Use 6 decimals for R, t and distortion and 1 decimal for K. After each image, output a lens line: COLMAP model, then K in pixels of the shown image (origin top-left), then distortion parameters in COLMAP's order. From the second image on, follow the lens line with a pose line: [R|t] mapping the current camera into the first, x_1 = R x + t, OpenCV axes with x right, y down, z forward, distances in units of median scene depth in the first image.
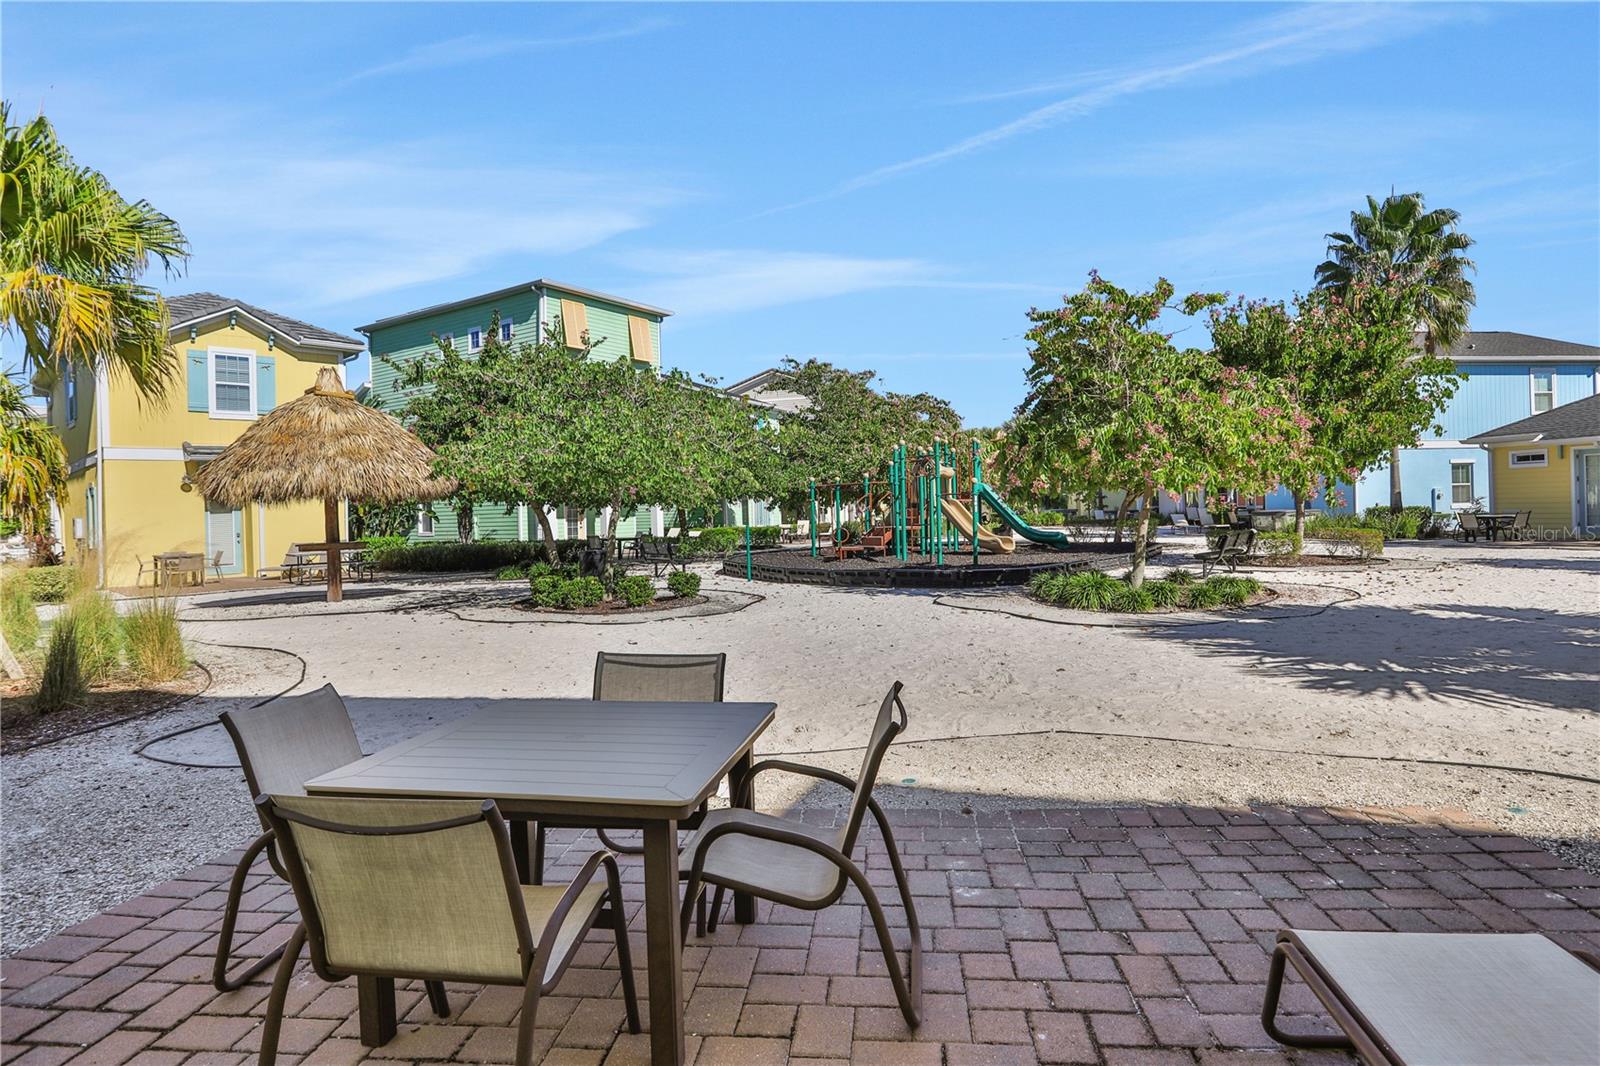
lens RADIAL K [[854.6, 0, 800.0], [0, 854.6, 533.0], [0, 0, 1]] dist [-0.080086, 0.034242]
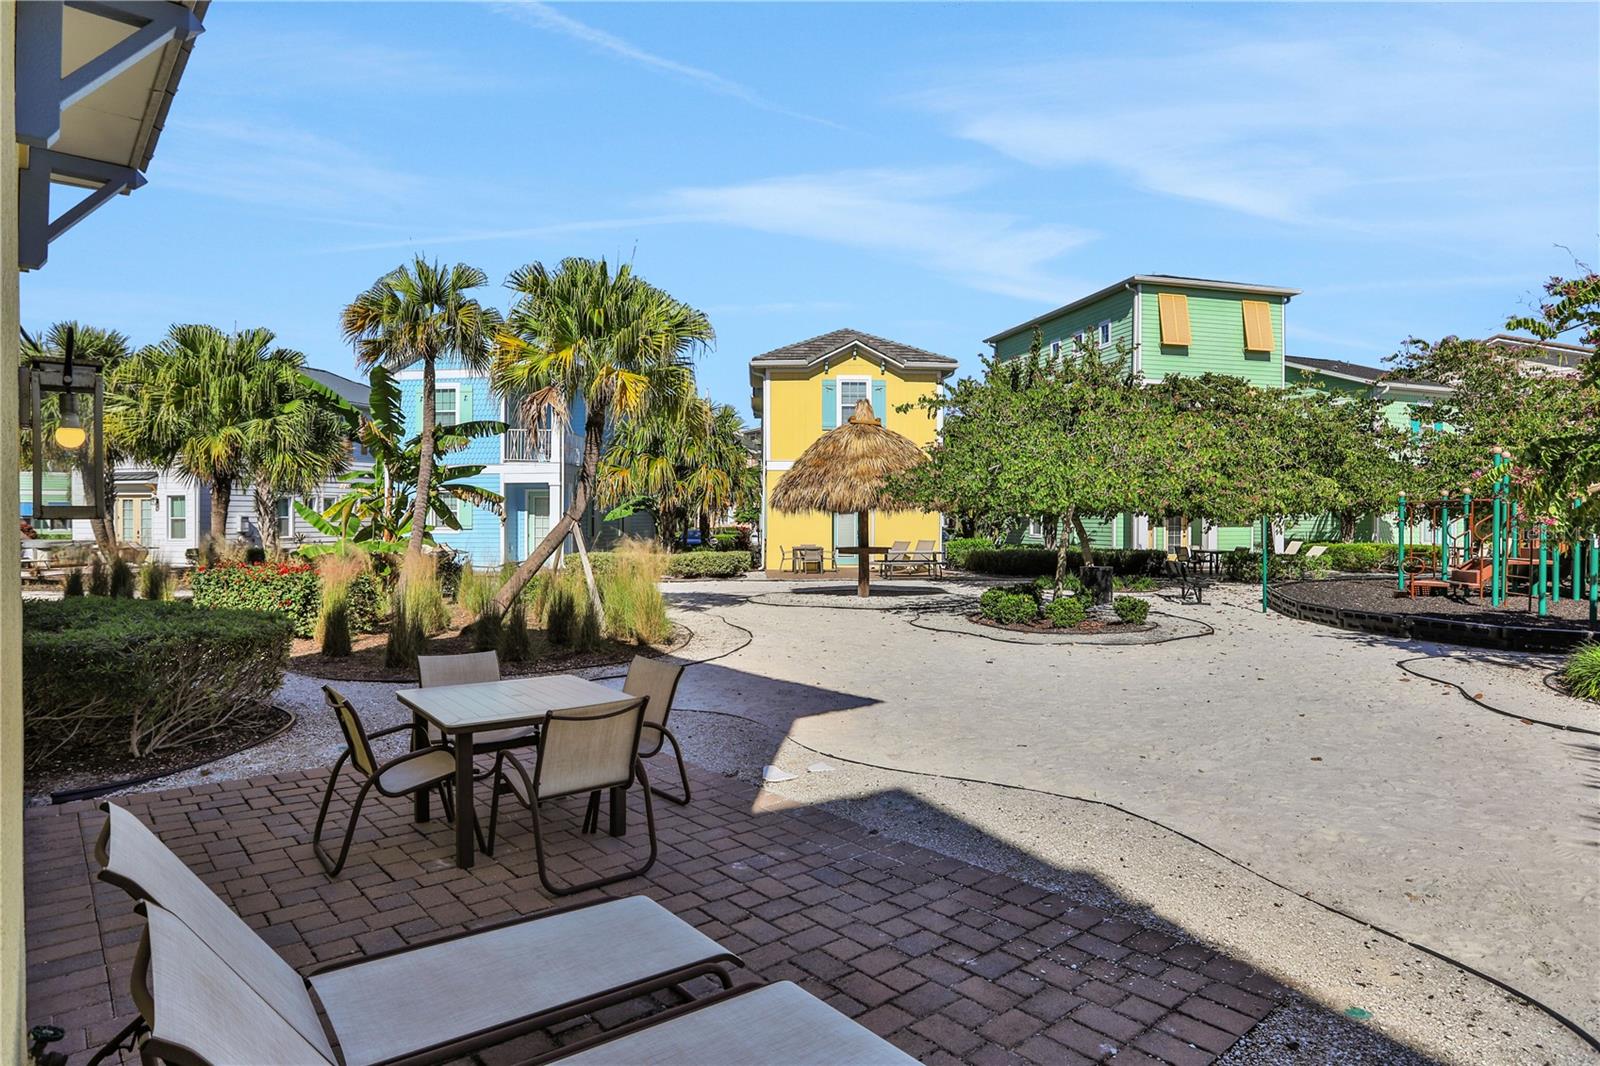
lens RADIAL K [[905.5, 0, 800.0], [0, 905.5, 533.0], [0, 0, 1]] dist [-0.038824, 0.001173]
pose [[0.728724, 0.039152, -0.683688, 0.239061], [-0.037654, 0.999145, 0.017083, -0.025642], [0.683772, 0.013295, 0.729575, 0.002352]]
